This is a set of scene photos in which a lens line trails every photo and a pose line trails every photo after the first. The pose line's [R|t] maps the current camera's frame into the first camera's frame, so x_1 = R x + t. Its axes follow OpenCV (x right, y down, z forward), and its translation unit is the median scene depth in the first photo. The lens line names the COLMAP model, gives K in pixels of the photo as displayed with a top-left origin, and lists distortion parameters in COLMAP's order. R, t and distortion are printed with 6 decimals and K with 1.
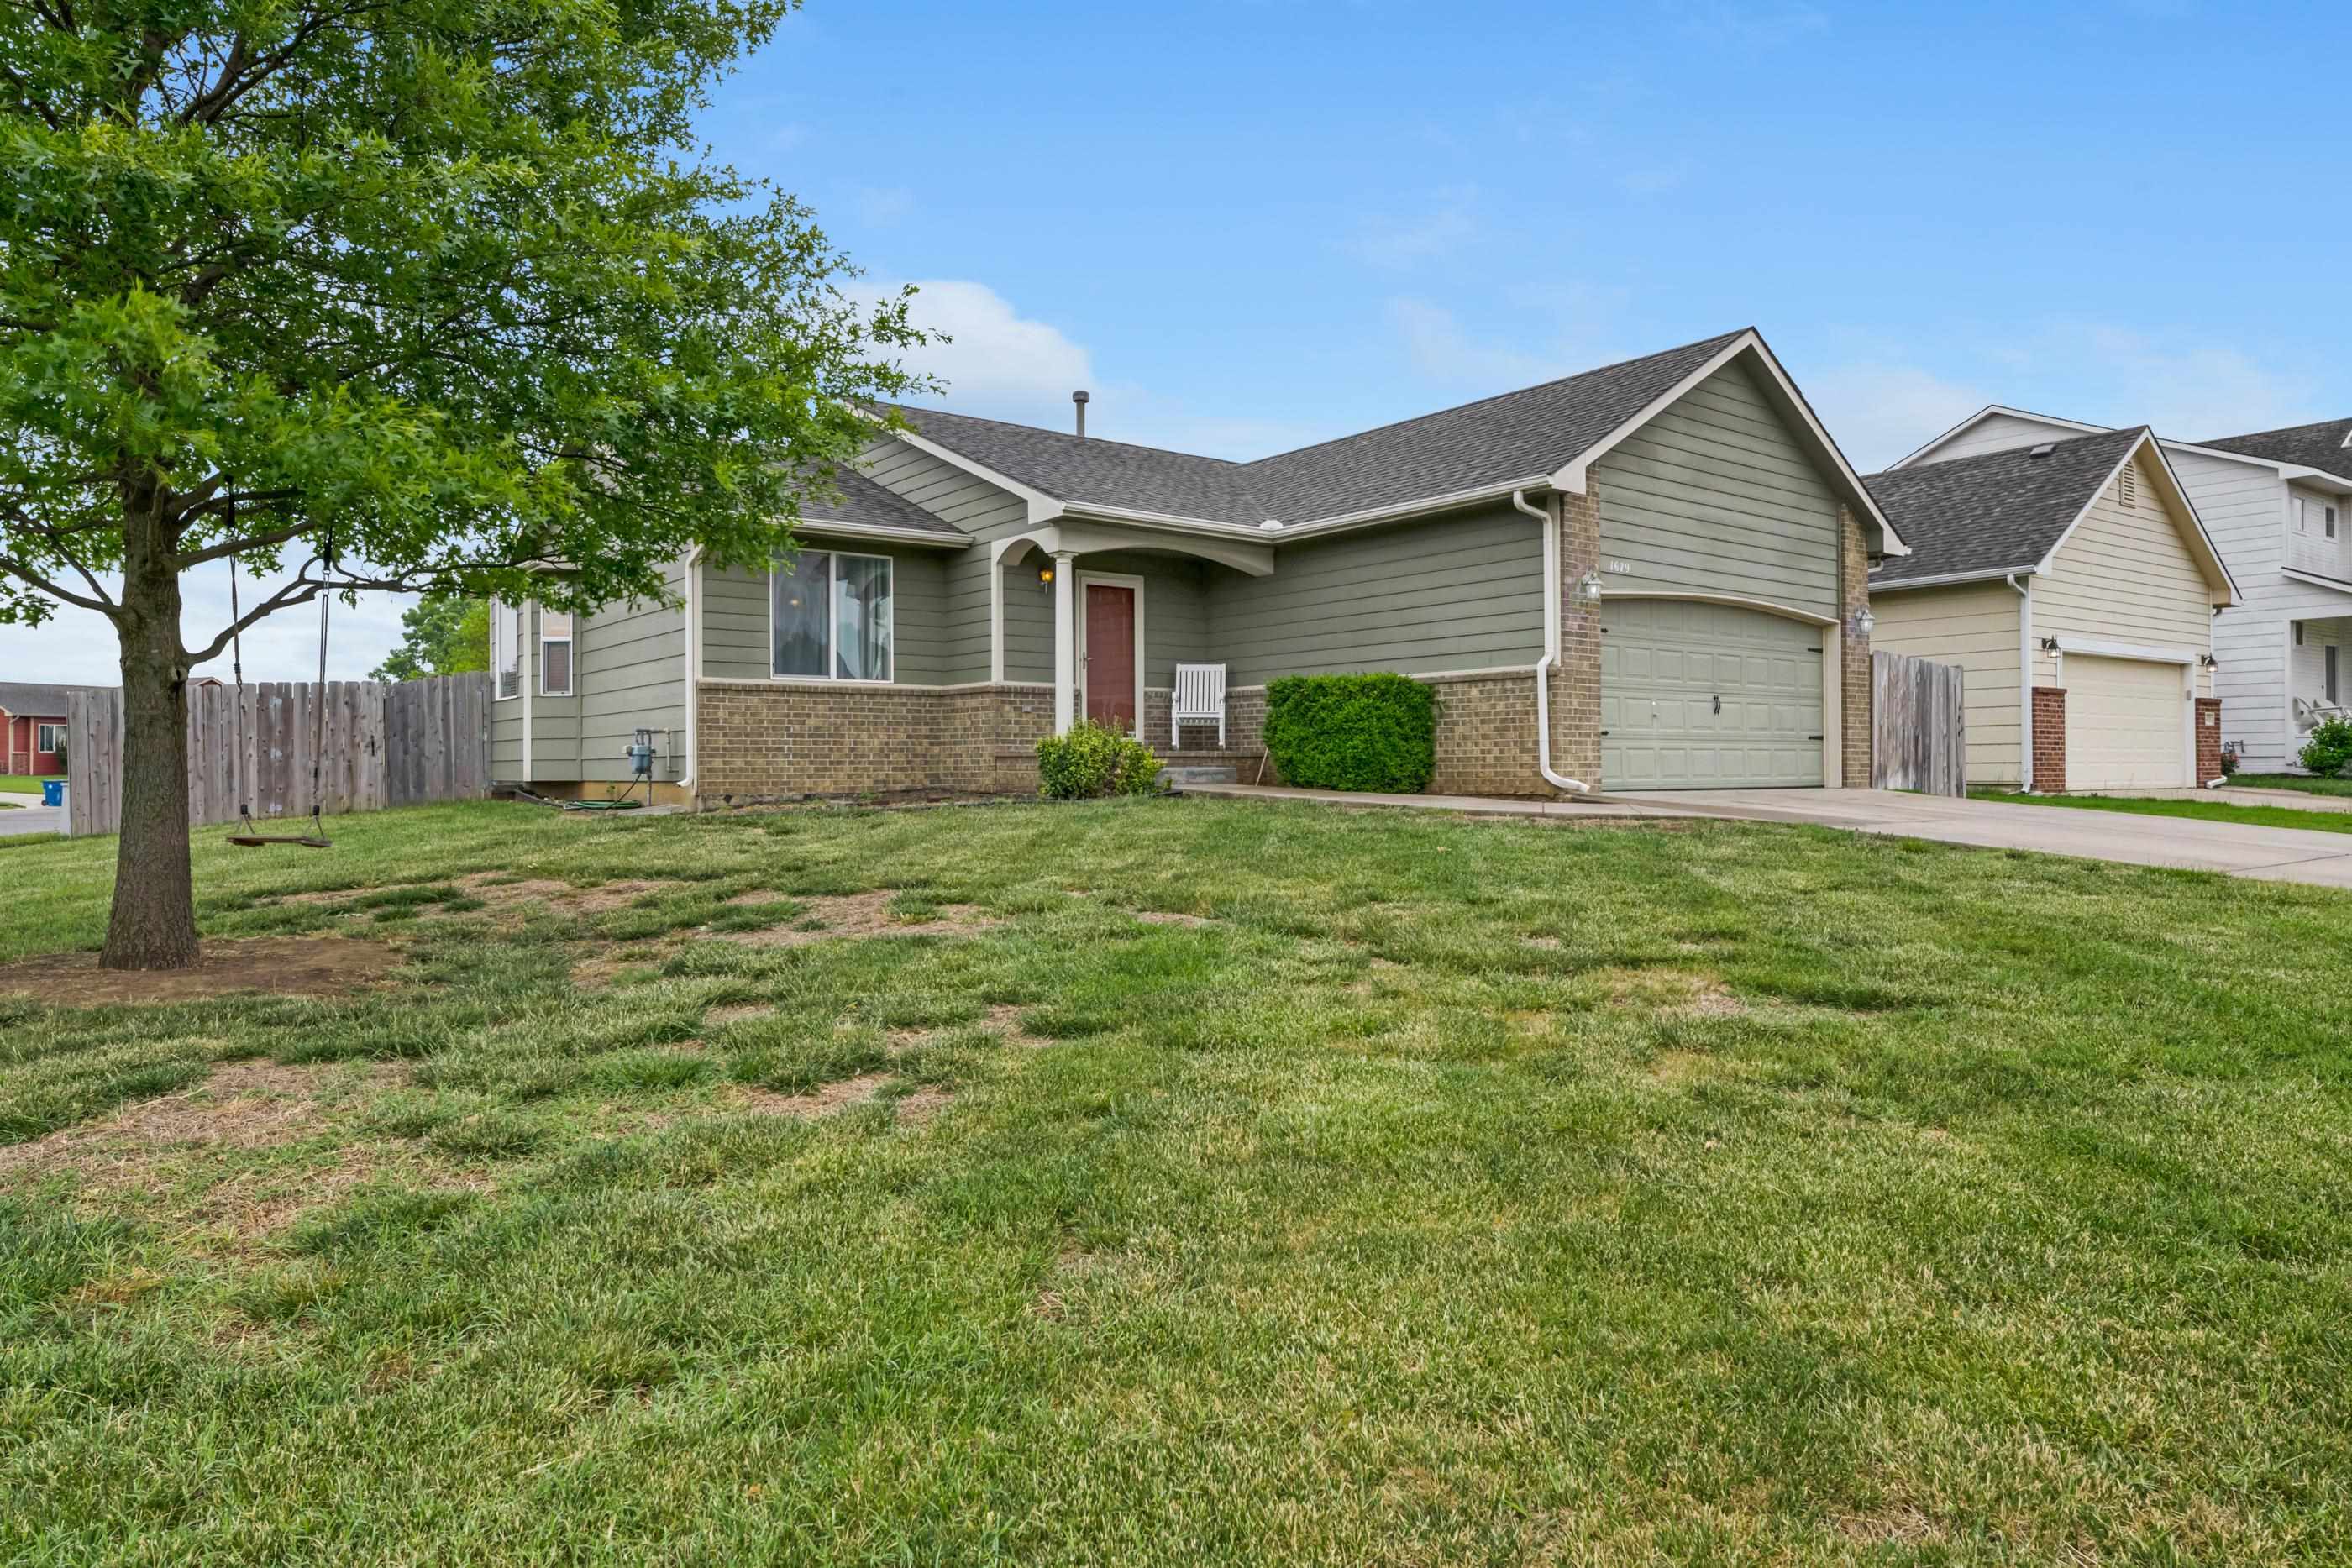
lens RADIAL K [[1455.2, 0, 1176.0], [0, 1455.2, 784.0], [0, 0, 1]] dist [-0.003375, -0.000408]
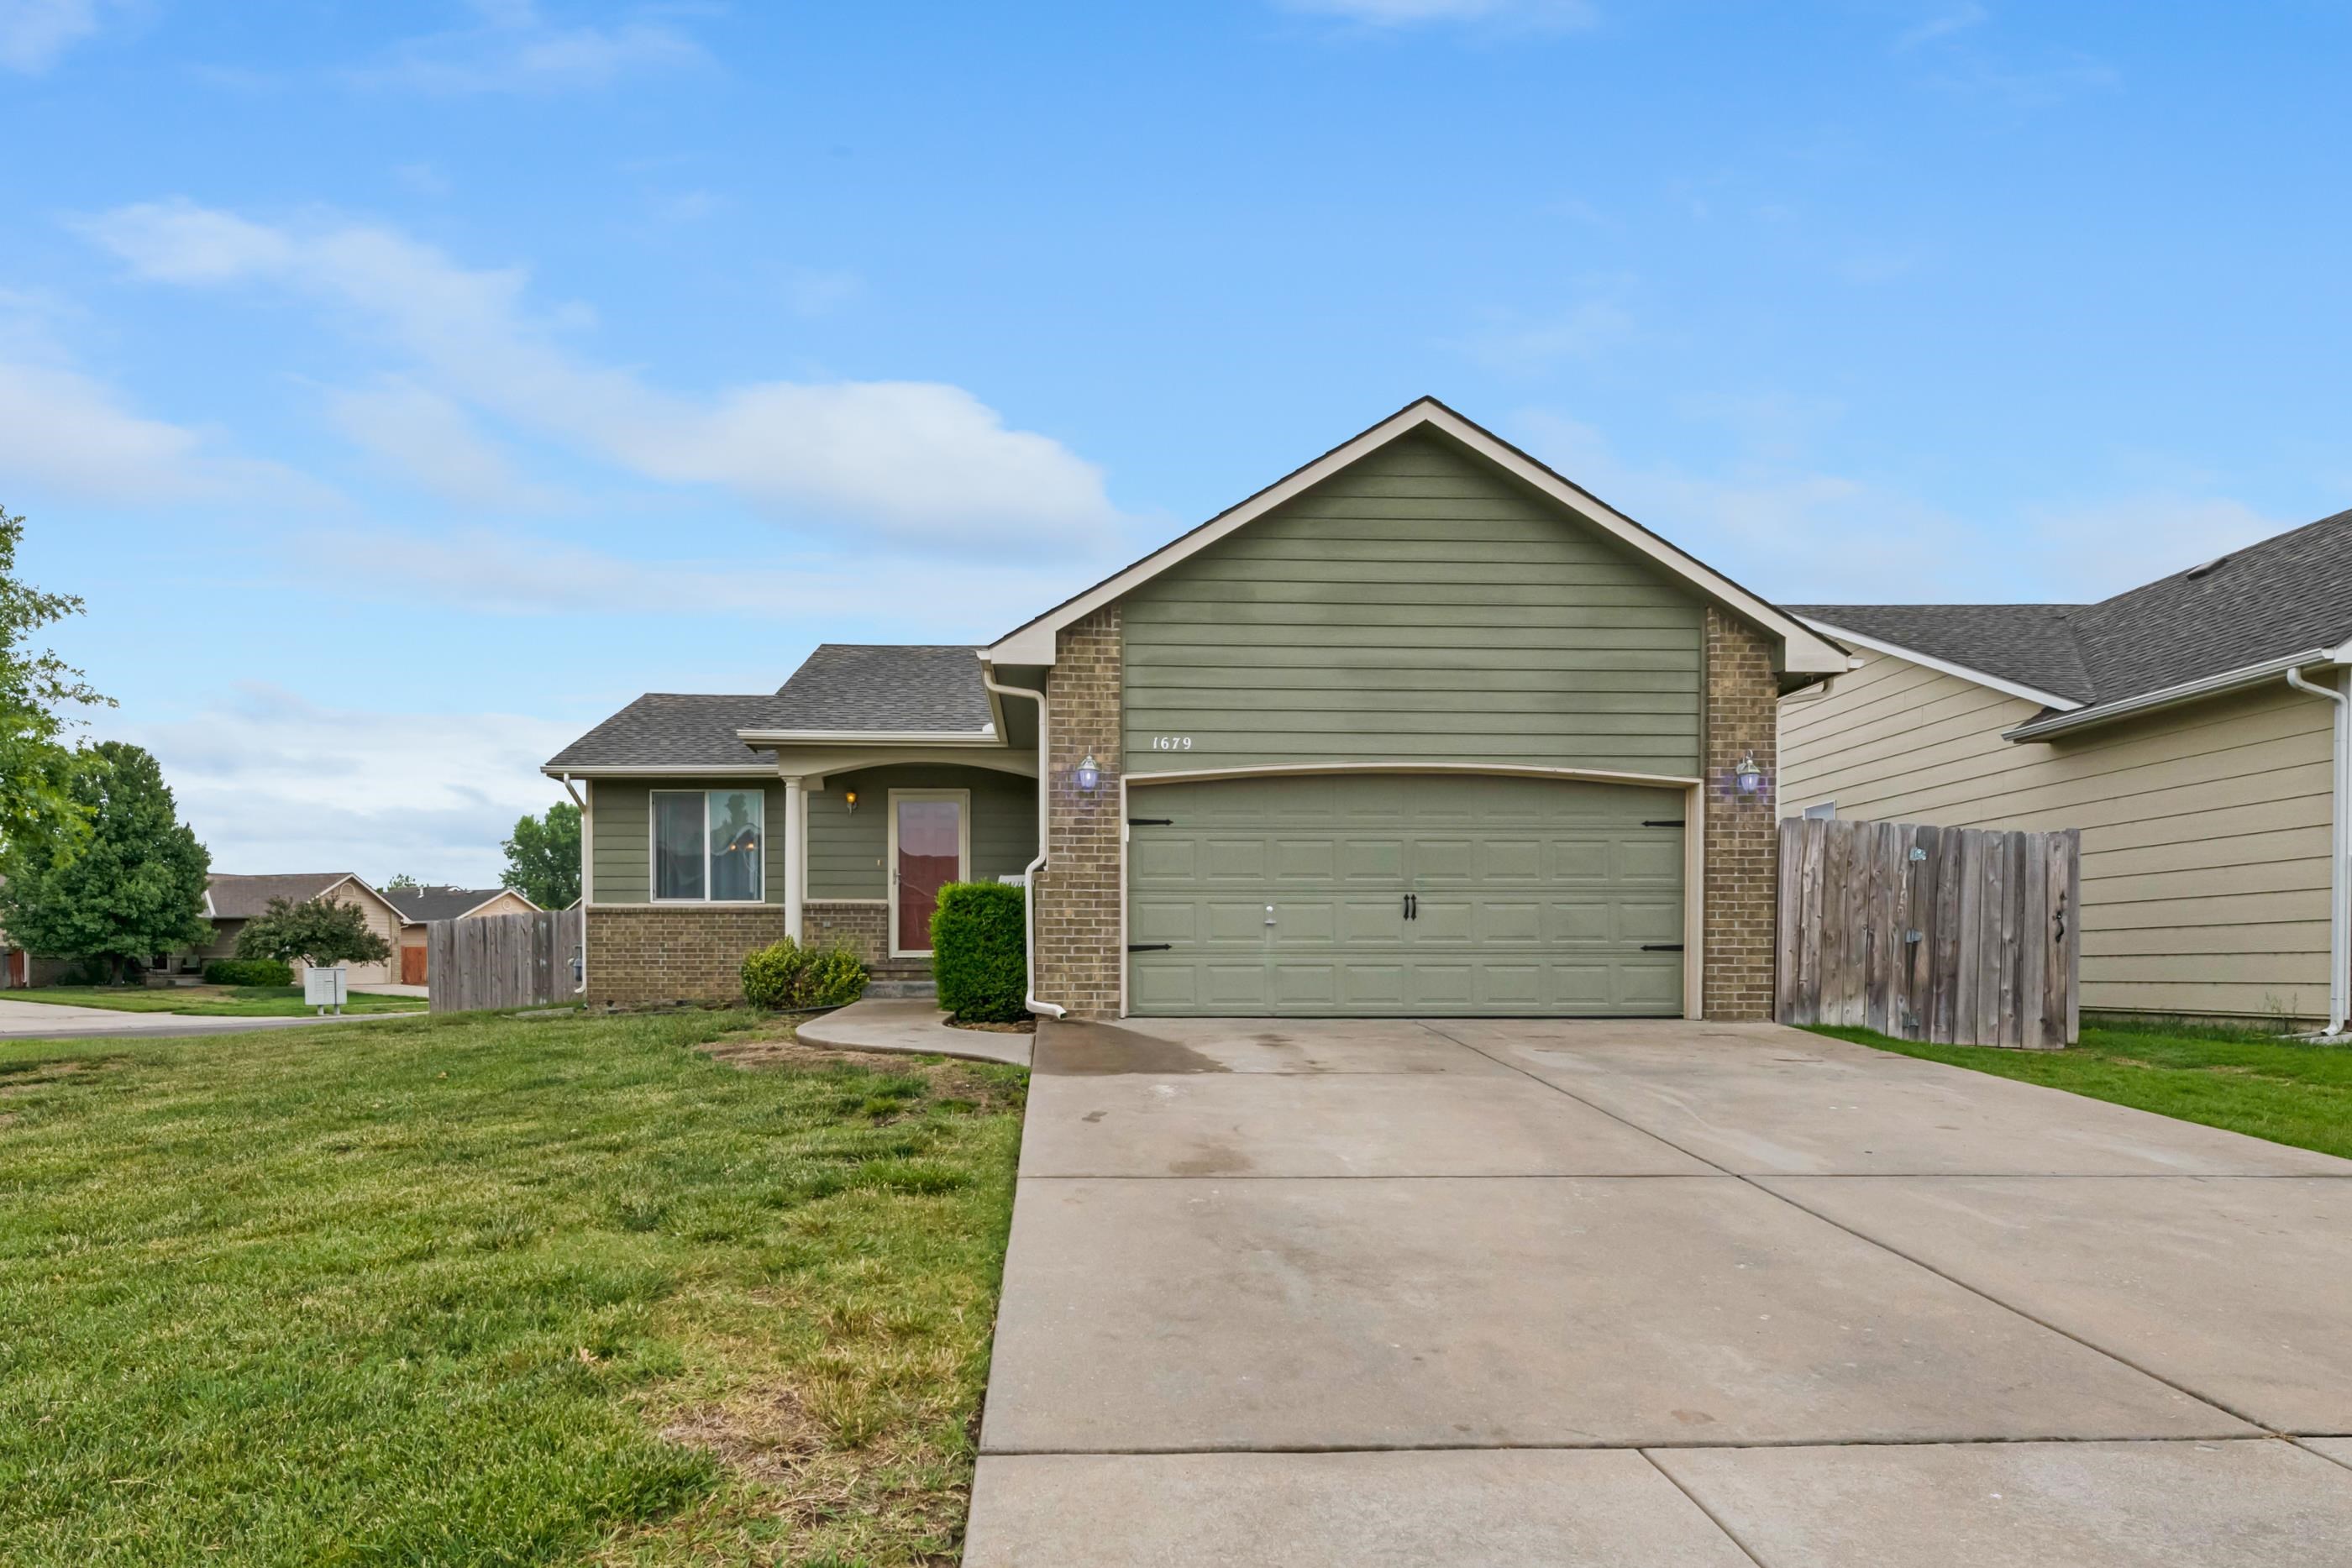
lens RADIAL K [[1352.4, 0, 1174.3], [0, 1352.4, 1005.4], [0, 0, 1]] dist [-0.017251, -0.000949]
pose [[0.800439, 0.022728, -0.598983, 0.696731], [-0.009536, 0.999637, 0.025187, -0.019595], [0.599338, -0.014449, 0.800366, 0.359755]]
